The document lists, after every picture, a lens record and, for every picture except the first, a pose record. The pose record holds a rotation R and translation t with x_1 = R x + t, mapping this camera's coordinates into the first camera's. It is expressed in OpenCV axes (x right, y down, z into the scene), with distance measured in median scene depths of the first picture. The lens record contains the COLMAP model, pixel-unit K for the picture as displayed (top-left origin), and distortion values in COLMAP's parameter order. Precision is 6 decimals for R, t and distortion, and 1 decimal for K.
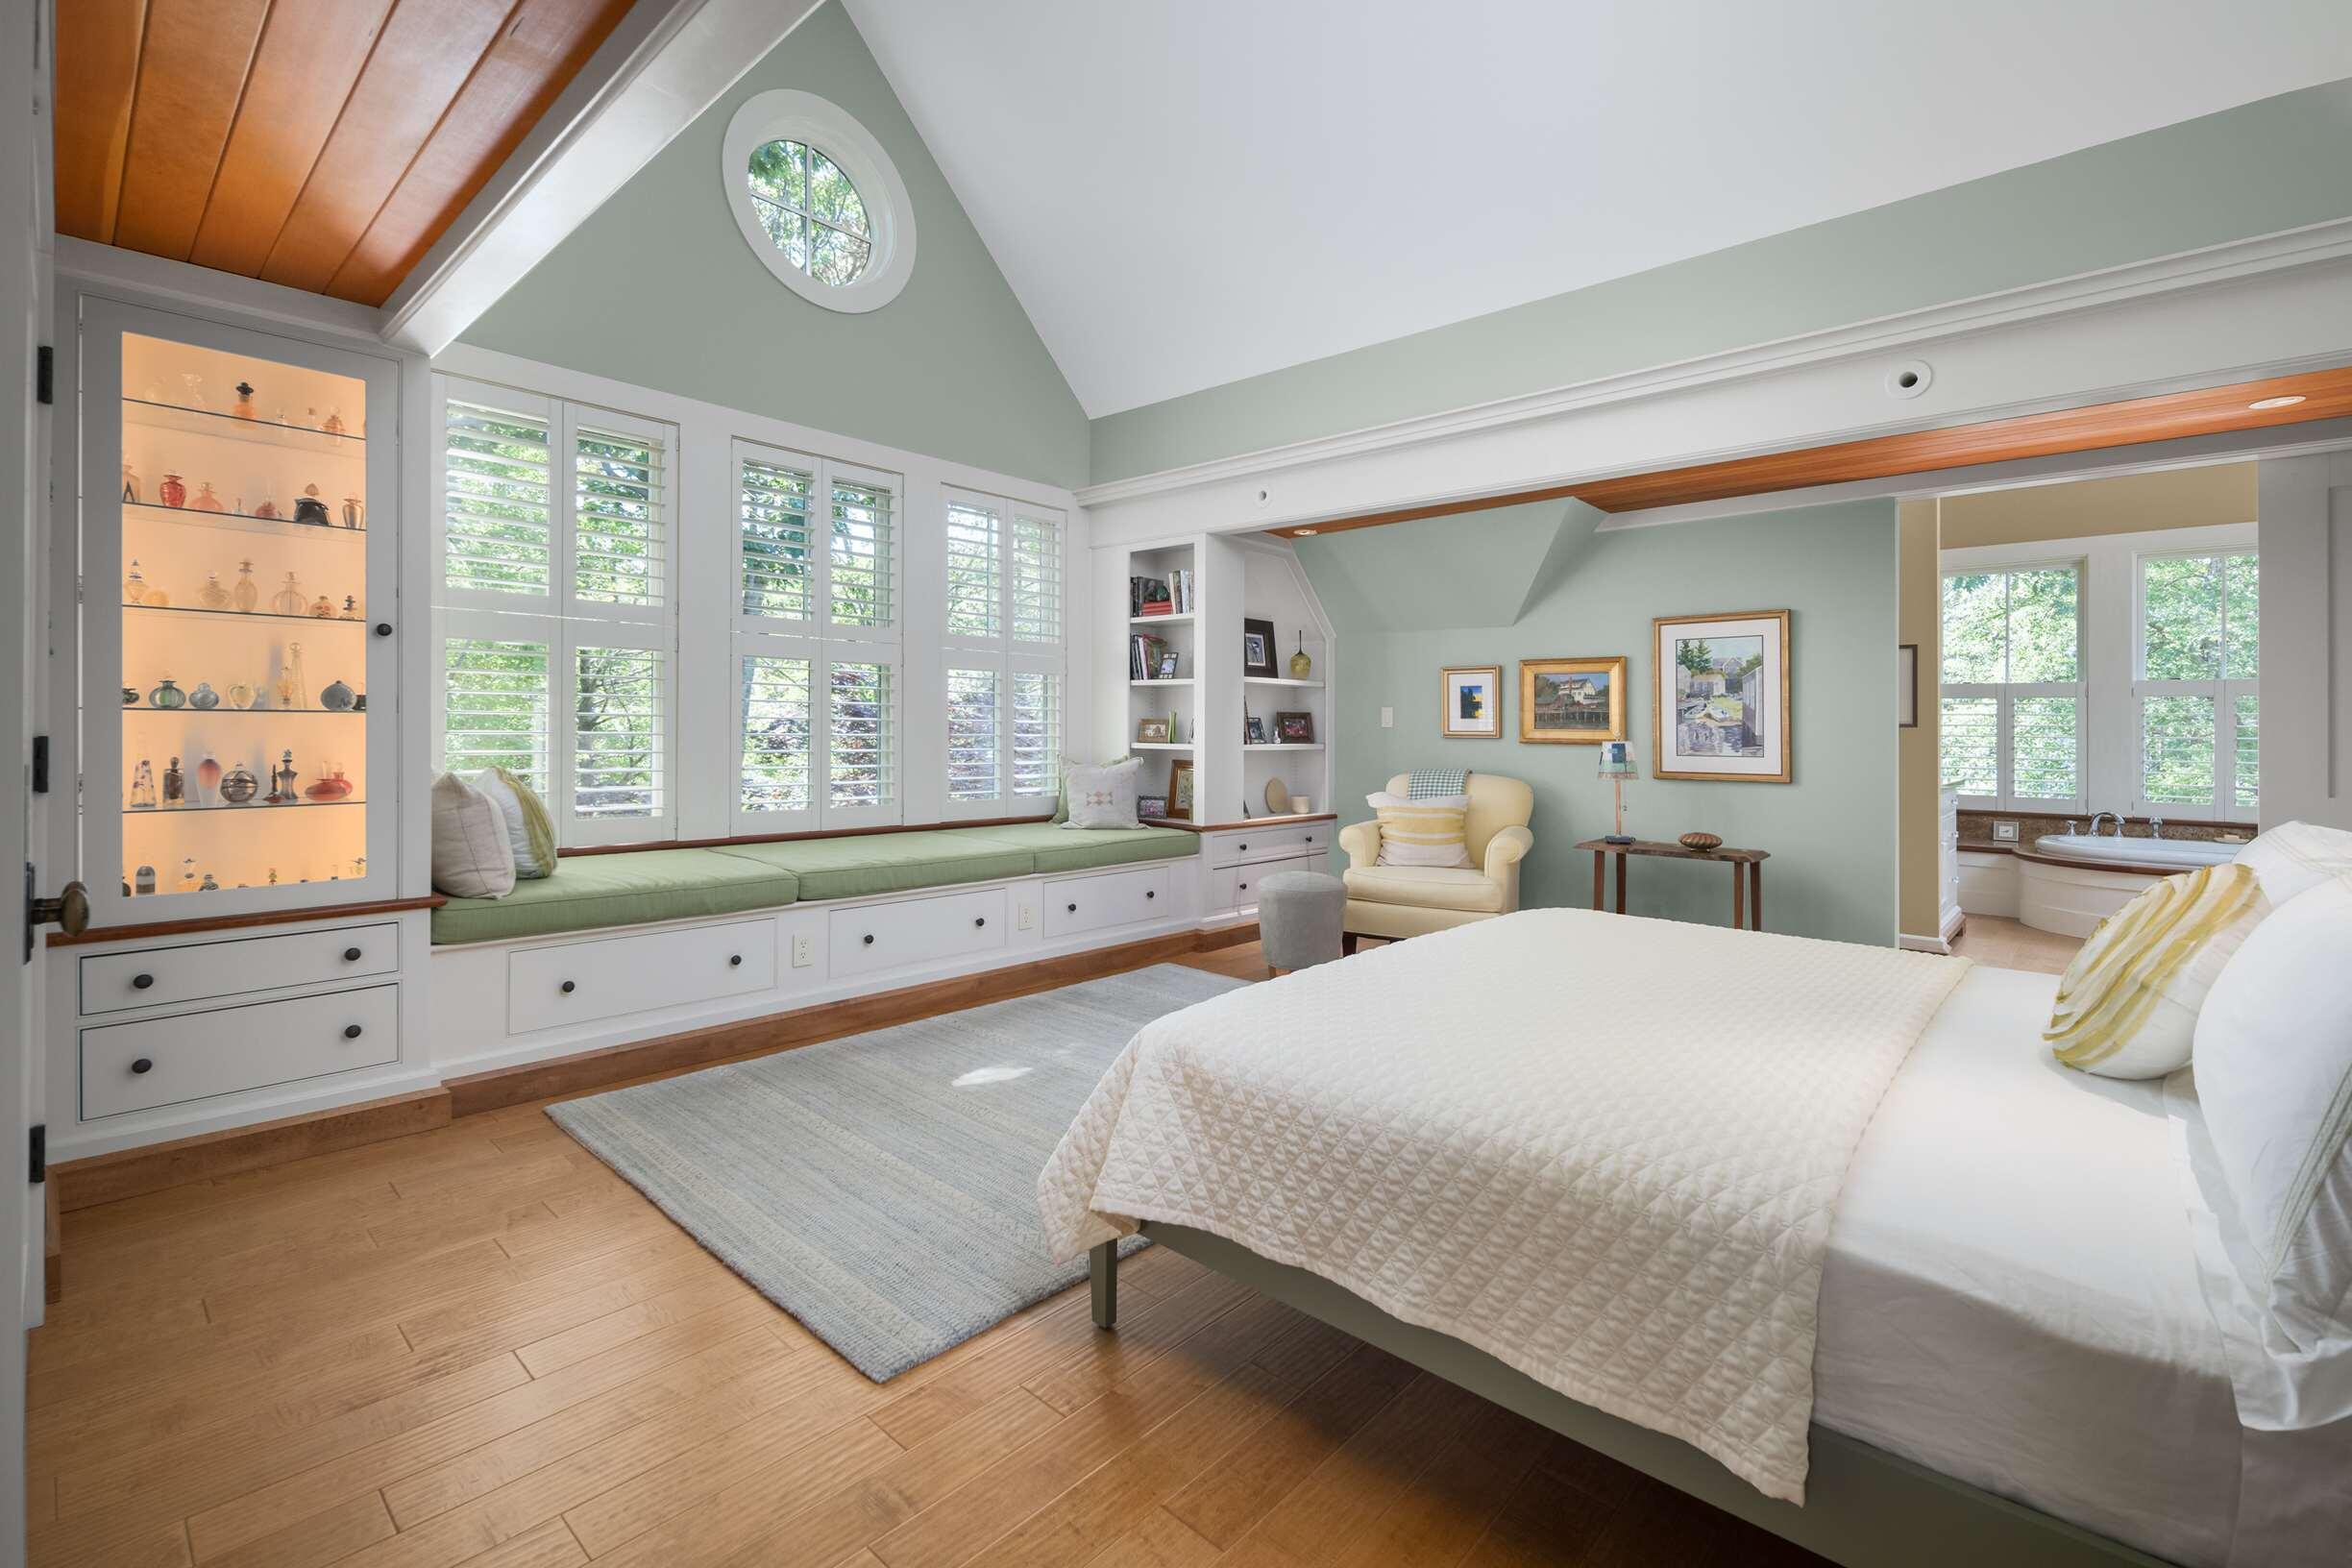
lens RADIAL K [[1017.8, 0, 1177.7], [0, 1017.8, 722.1], [0, 0, 1]] dist [0.000173, 0.000151]
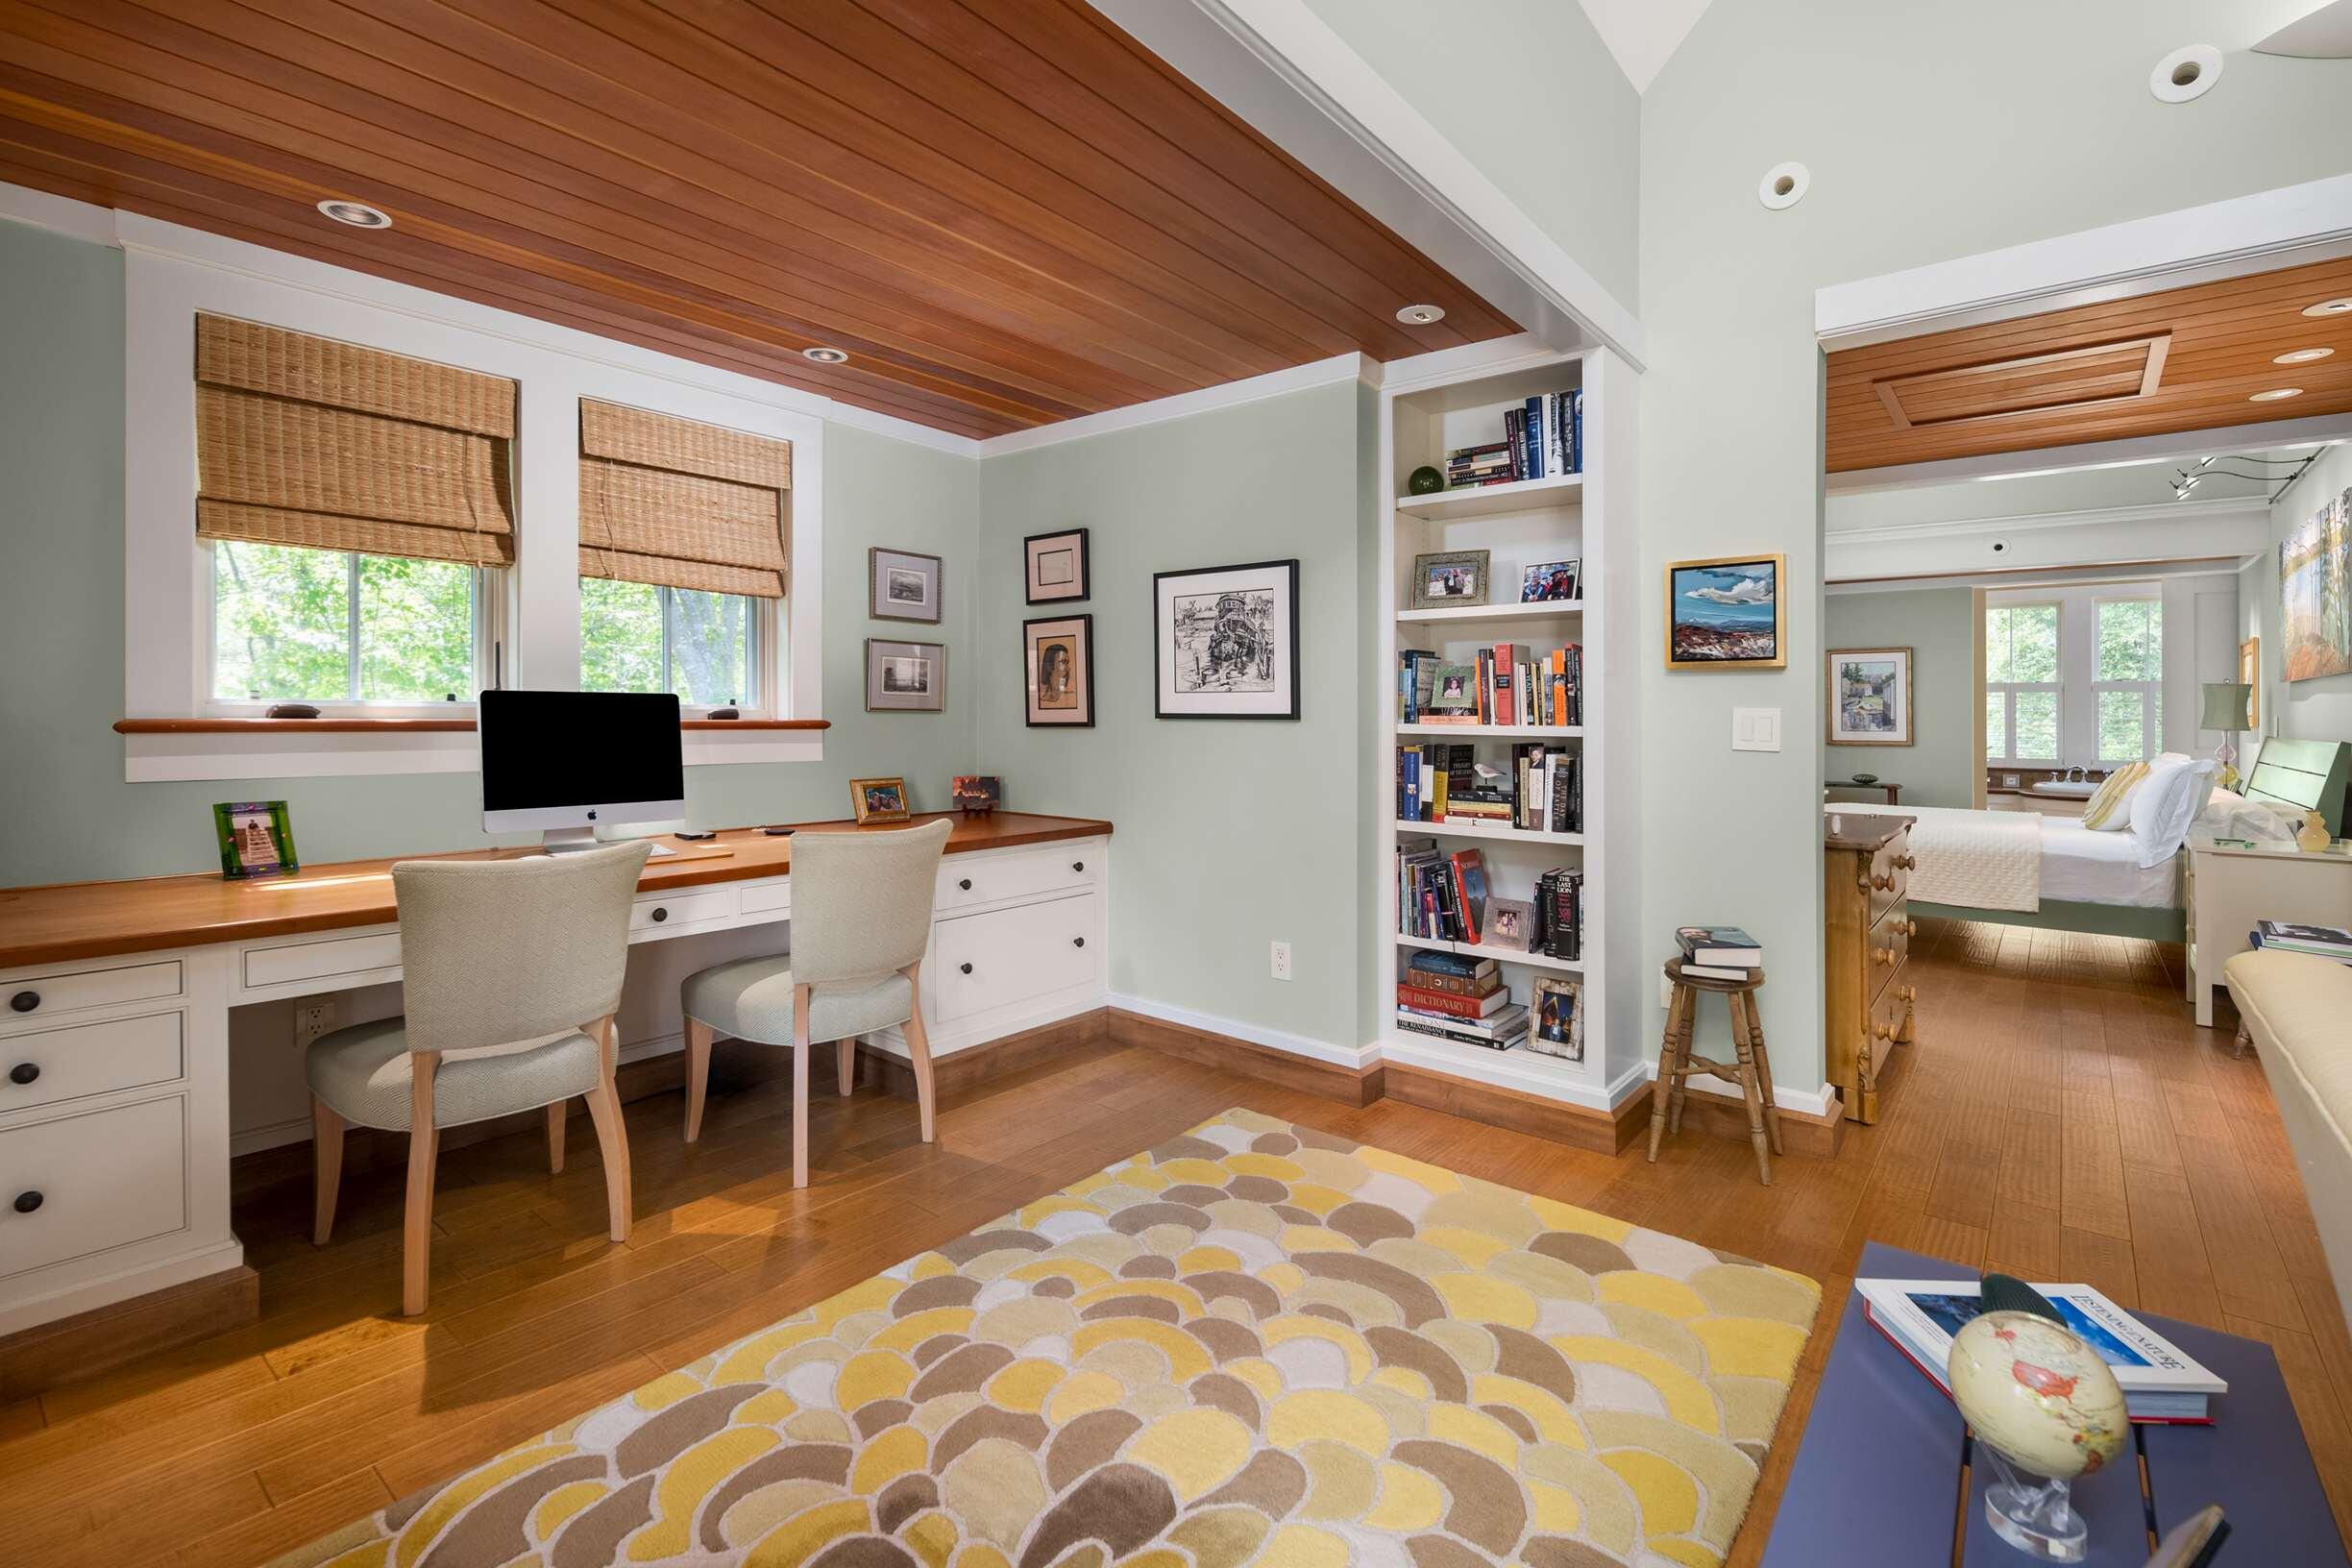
lens RADIAL K [[1064.1, 0, 1177.0], [0, 1064.1, 710.2], [0, 0, 1]] dist [-0.000043, 0.000107]
pose [[0.998499, -0.007725, 0.054220, -0.732805], [0.007582, 0.999967, 0.002845, -0.016021], [-0.054240, -0.002429, 0.998525, -0.733783]]
